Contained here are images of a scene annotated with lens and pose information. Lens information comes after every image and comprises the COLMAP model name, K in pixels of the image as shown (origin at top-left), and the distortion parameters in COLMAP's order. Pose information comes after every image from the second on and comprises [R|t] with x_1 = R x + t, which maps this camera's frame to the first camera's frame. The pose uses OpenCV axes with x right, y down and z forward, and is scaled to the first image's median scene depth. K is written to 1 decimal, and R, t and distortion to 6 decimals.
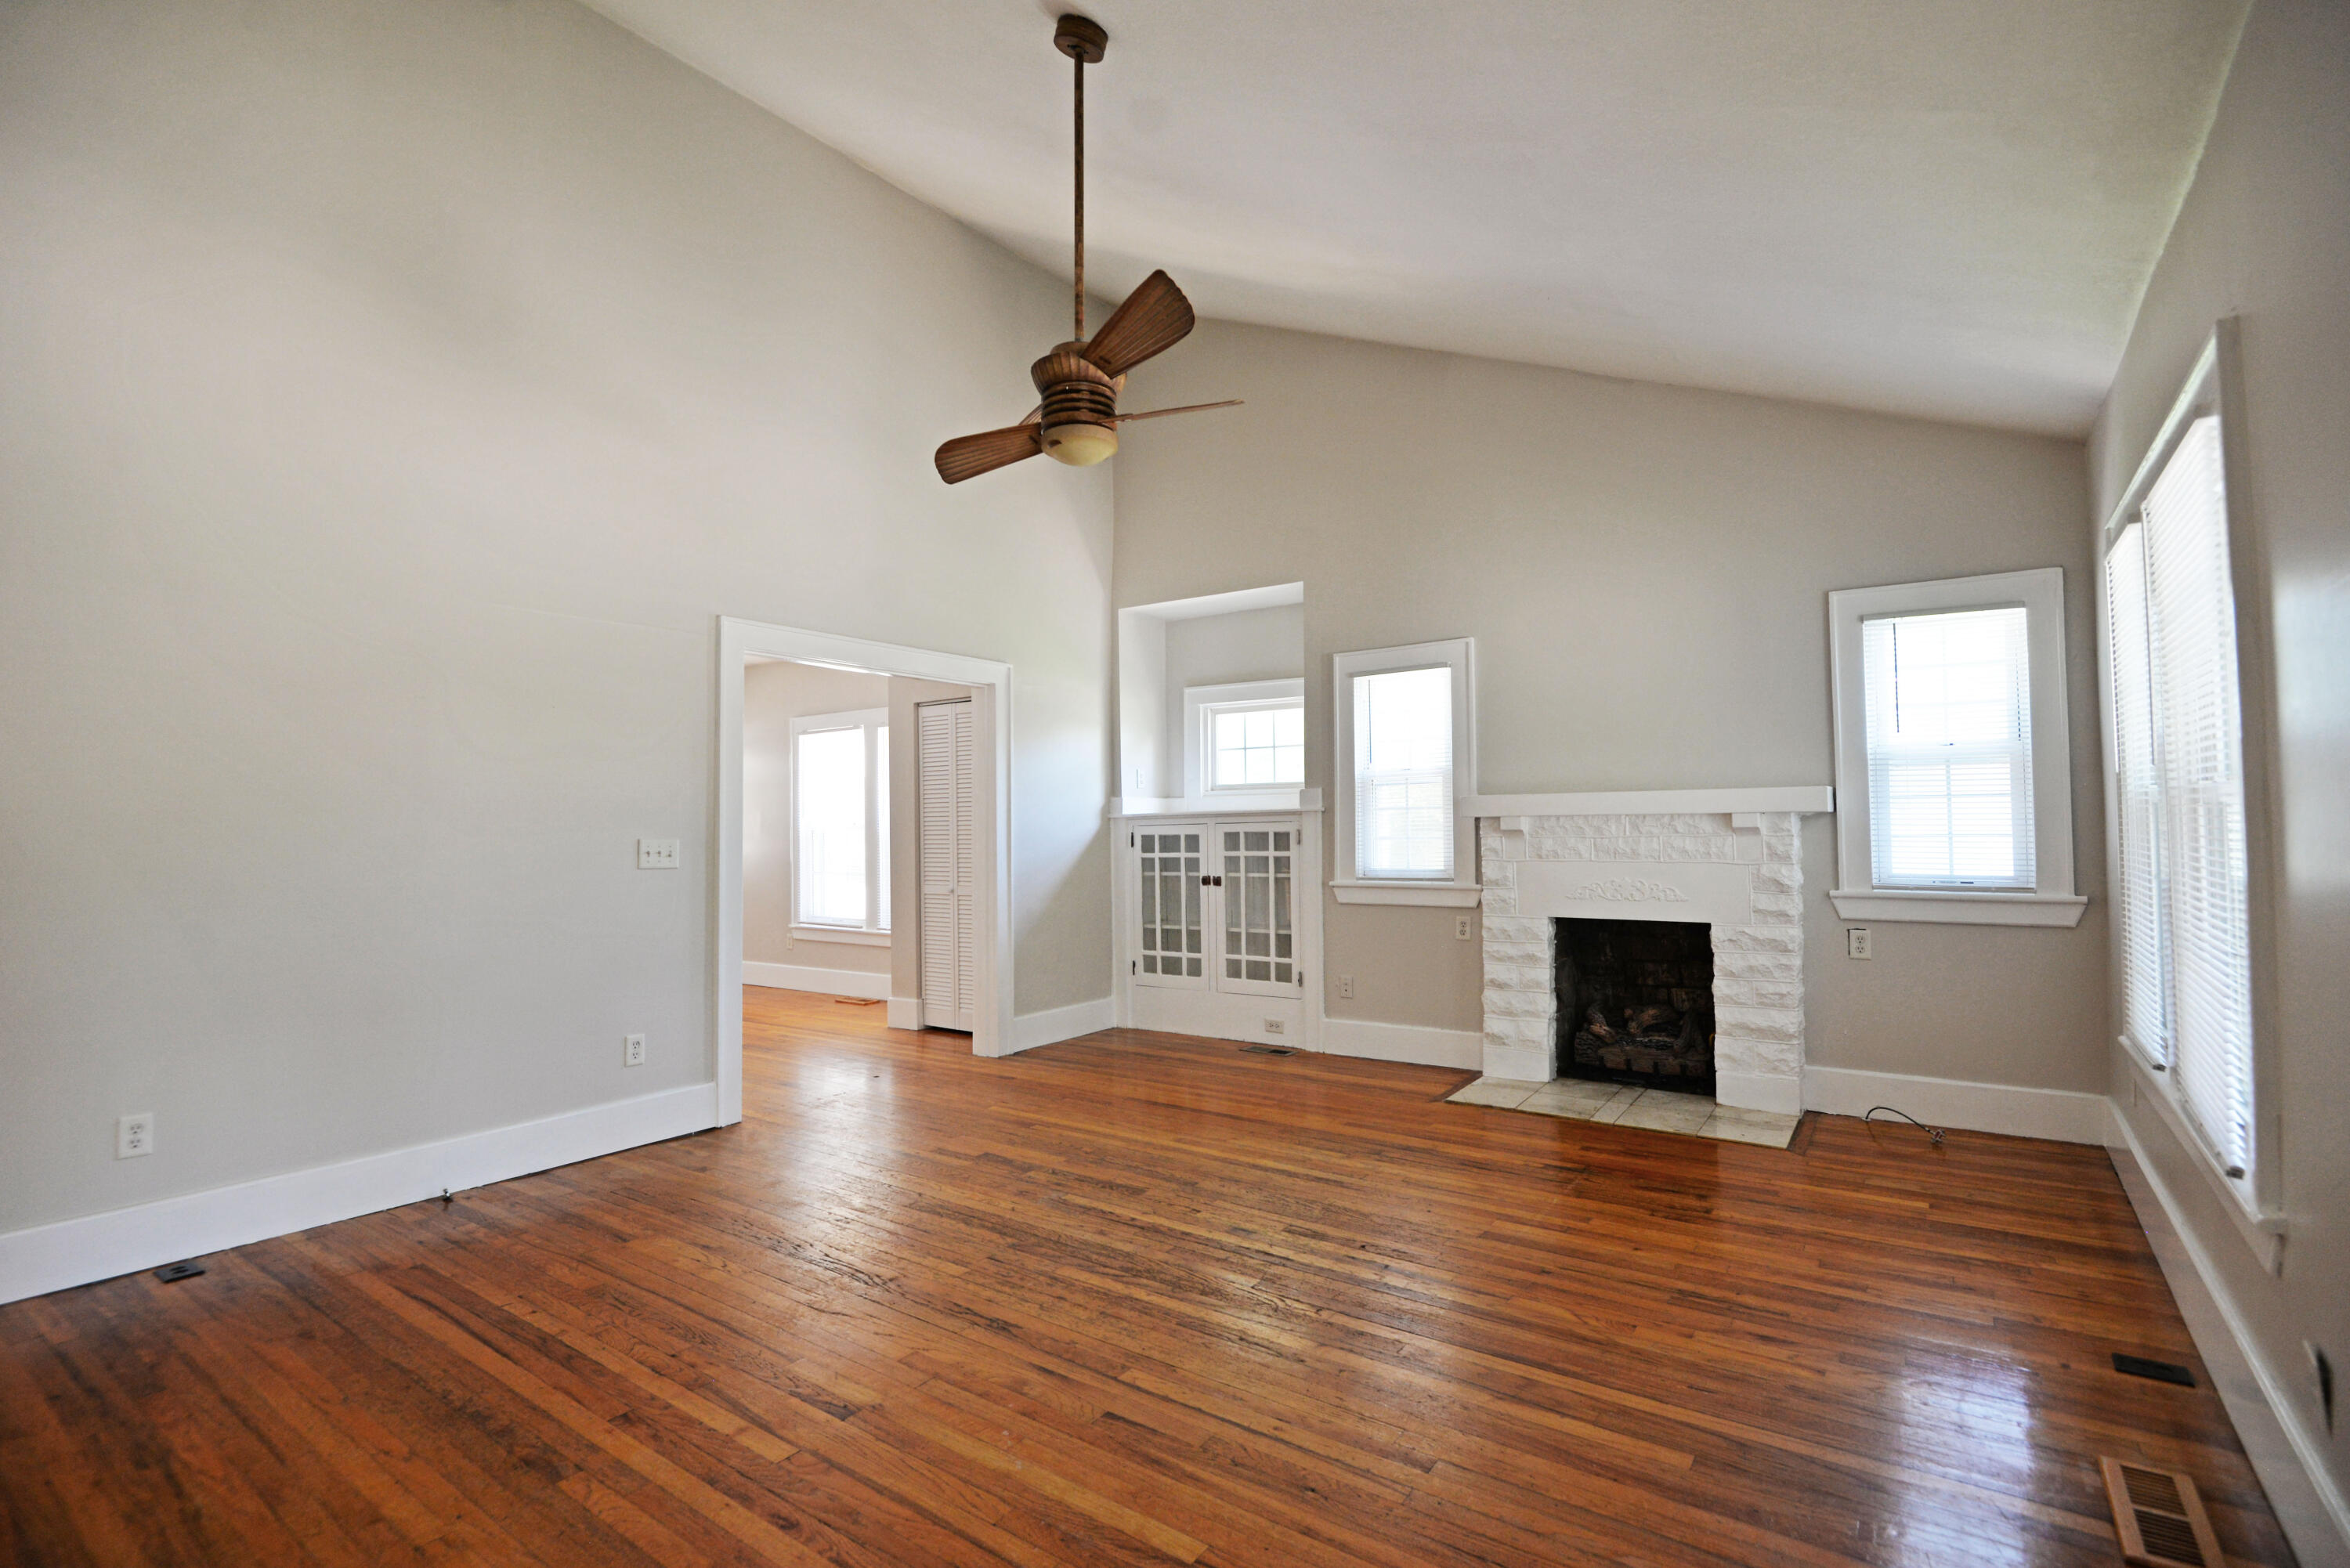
lens RADIAL K [[1082.2, 0, 1163.6], [0, 1082.2, 788.1], [0, 0, 1]] dist [-0.013851, -0.005266]
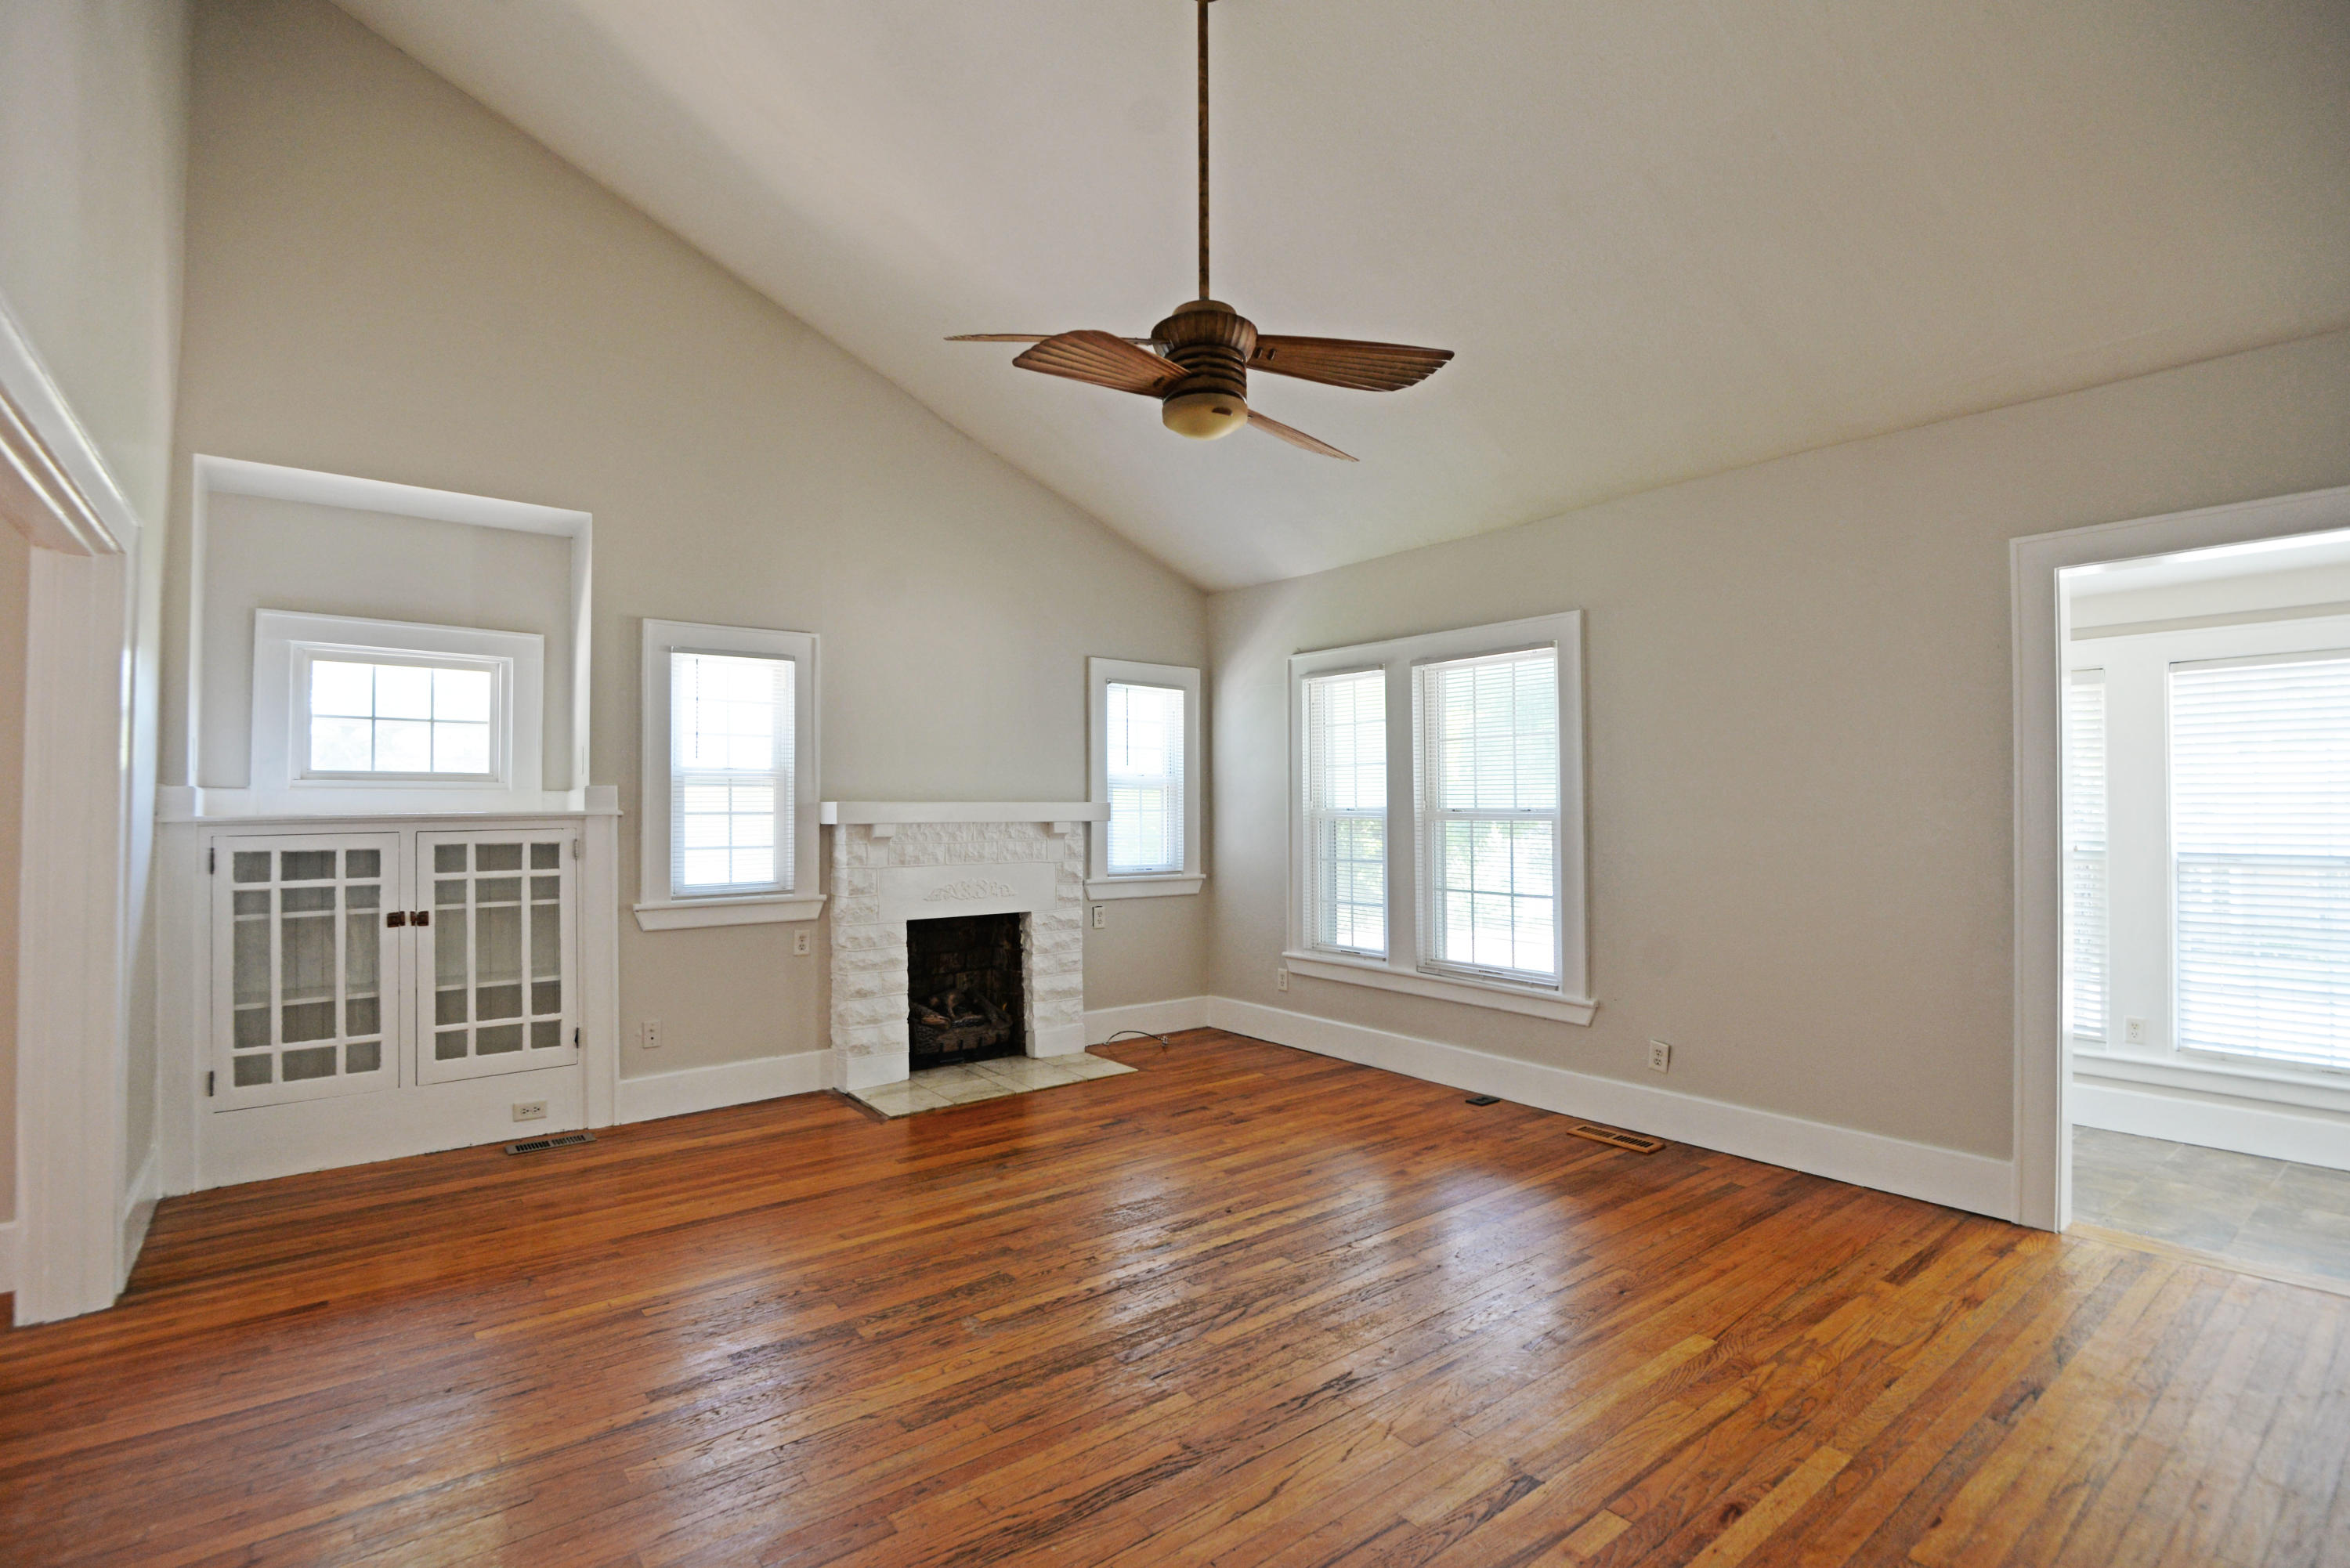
lens RADIAL K [[1082.2, 0, 1163.6], [0, 1082.2, 788.1], [0, 0, 1]] dist [-0.013851, -0.005266]
pose [[0.278309, 0.030104, 0.960020, -0.576665], [-0.031443, 0.999259, -0.022219, 0.007557], [-0.959977, -0.024002, 0.279050, 0.475147]]
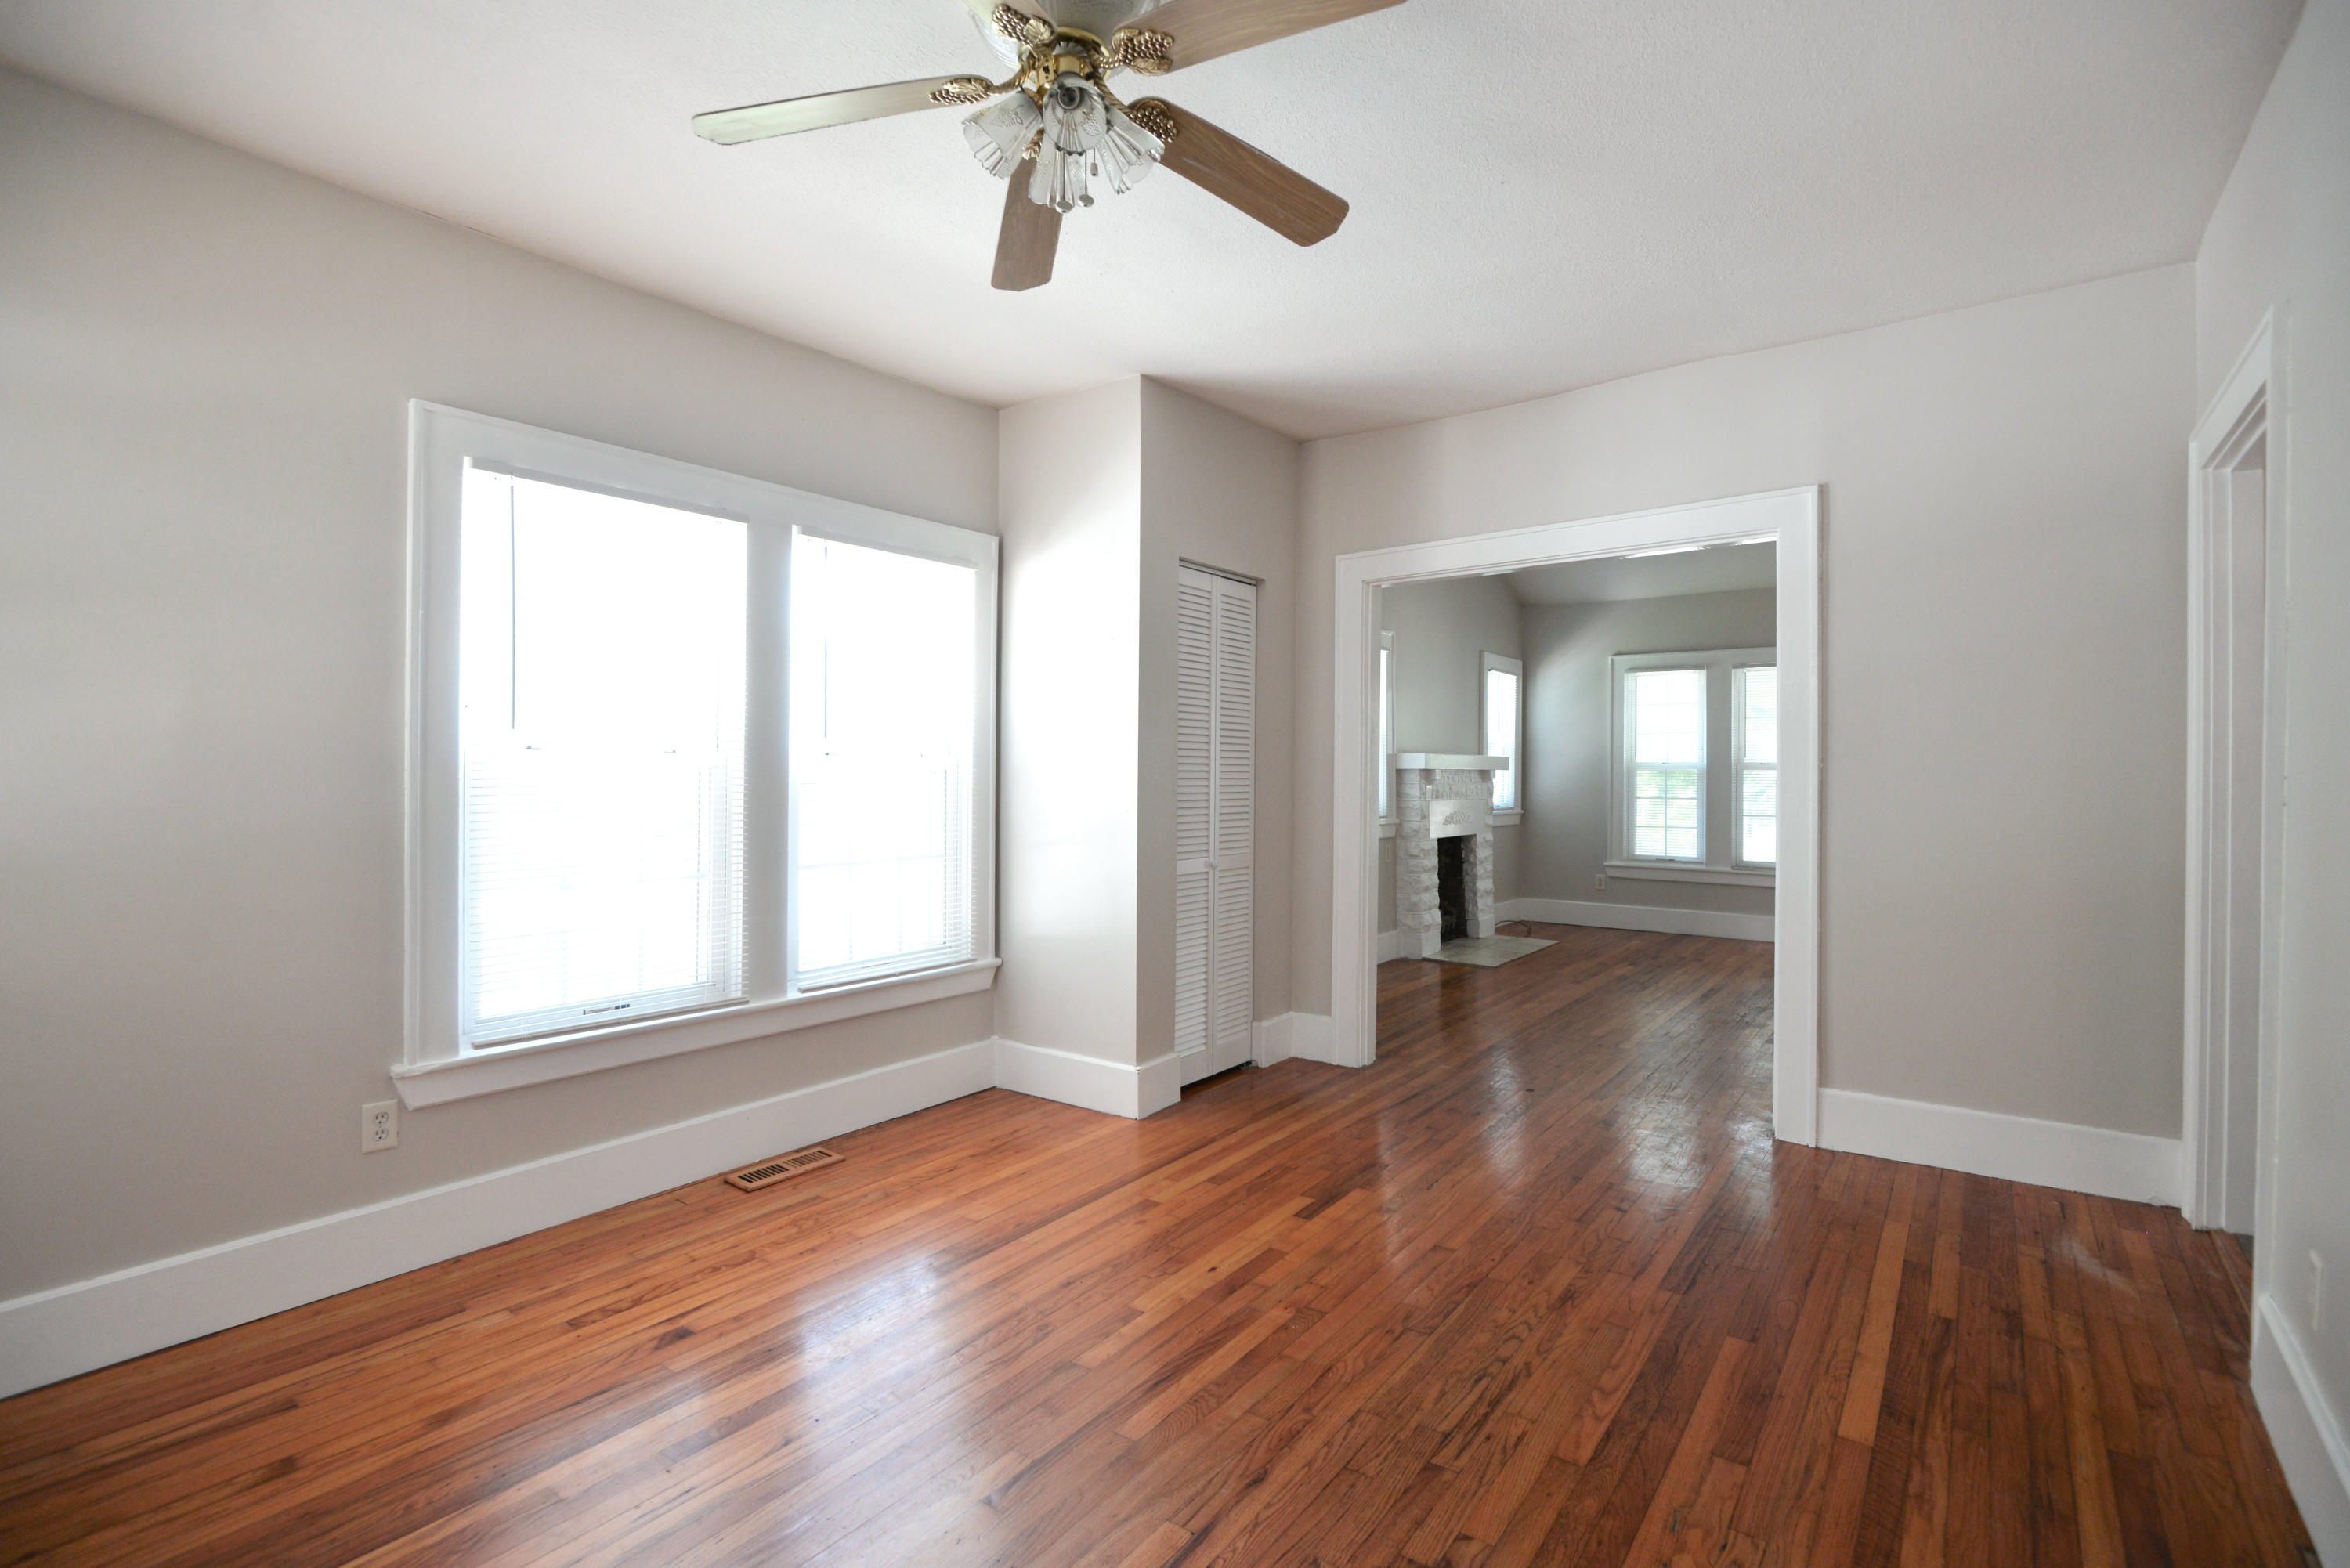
lens RADIAL K [[1082.2, 0, 1163.6], [0, 1082.2, 788.1], [0, 0, 1]] dist [-0.013851, -0.005266]
pose [[0.026822, -0.000428, 0.999640, -1.121017], [-0.036452, 0.999334, 0.001406, 0.062804], [-0.998975, -0.036477, 0.026788, 1.334225]]
